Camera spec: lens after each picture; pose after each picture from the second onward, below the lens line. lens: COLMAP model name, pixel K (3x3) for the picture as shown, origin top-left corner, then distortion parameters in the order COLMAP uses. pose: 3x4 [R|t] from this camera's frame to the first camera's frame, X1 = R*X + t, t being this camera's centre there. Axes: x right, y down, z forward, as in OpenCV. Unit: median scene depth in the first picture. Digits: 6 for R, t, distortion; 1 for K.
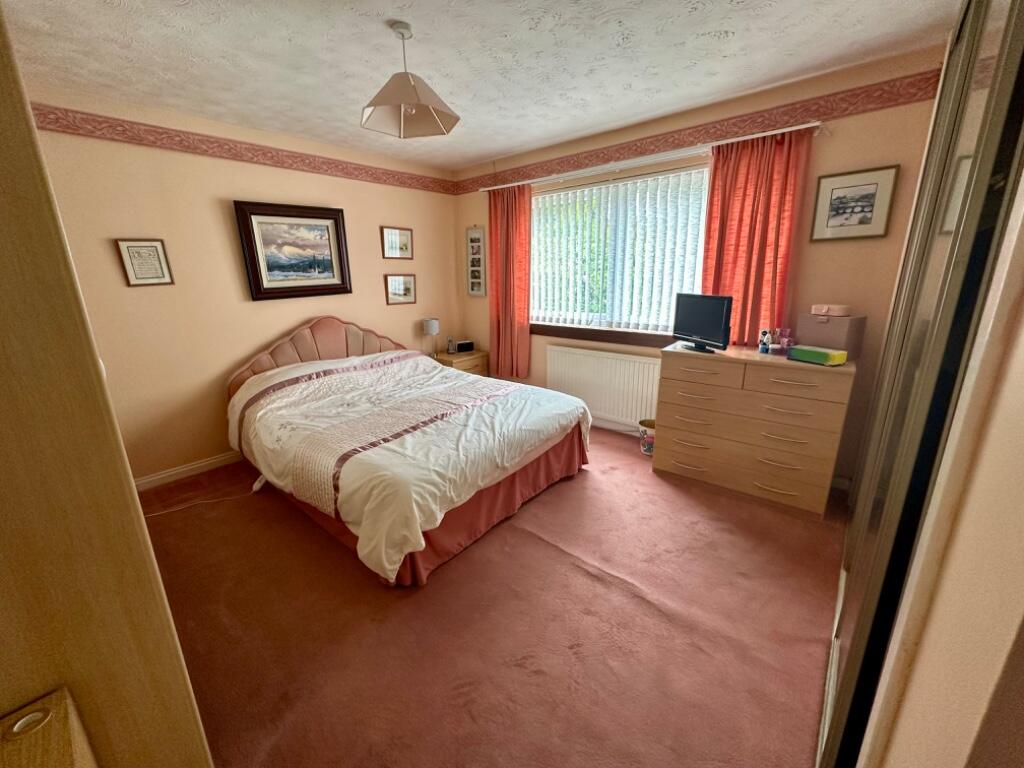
lens RADIAL K [[409.3, 0, 512.0], [0, 409.3, 384.0], [0, 0, 1]] dist [0.000161, 0.000030]
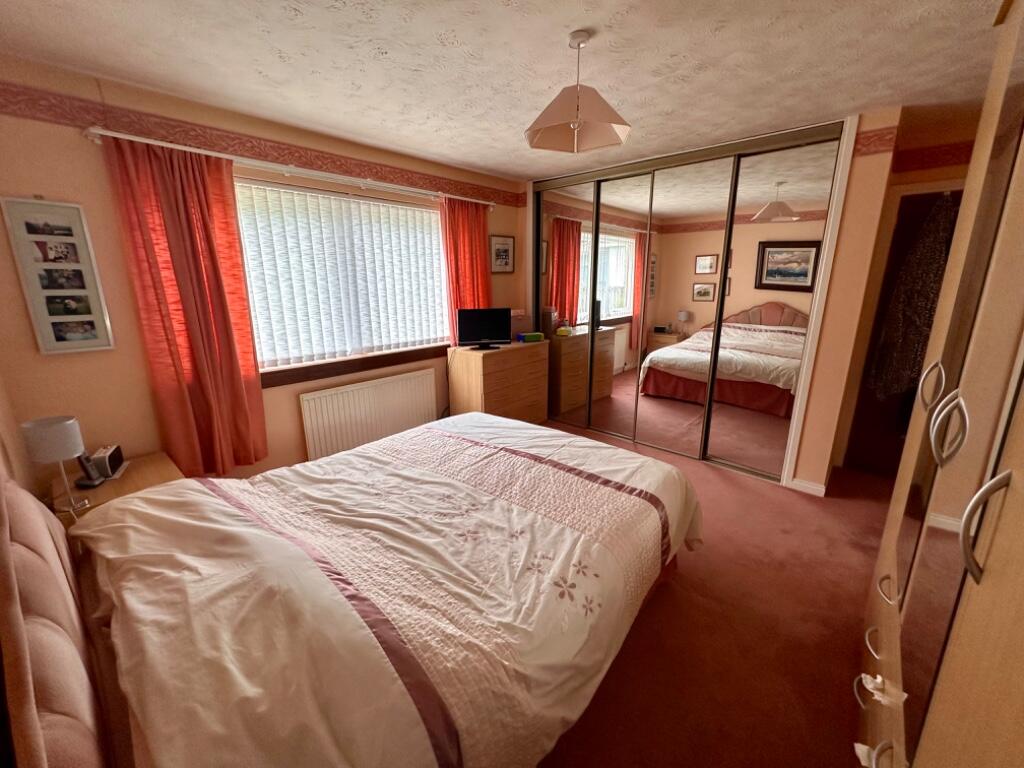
lens RADIAL K [[410.3, 0, 512.0], [0, 410.3, 384.0], [0, 0, 1]] dist [-0.018754, 0.000268]
pose [[0.004800, -0.225894, 0.974140, -0.839635], [0.271938, 0.937734, 0.216112, -0.230028], [-0.962303, 0.263868, 0.065931, 0.809321]]
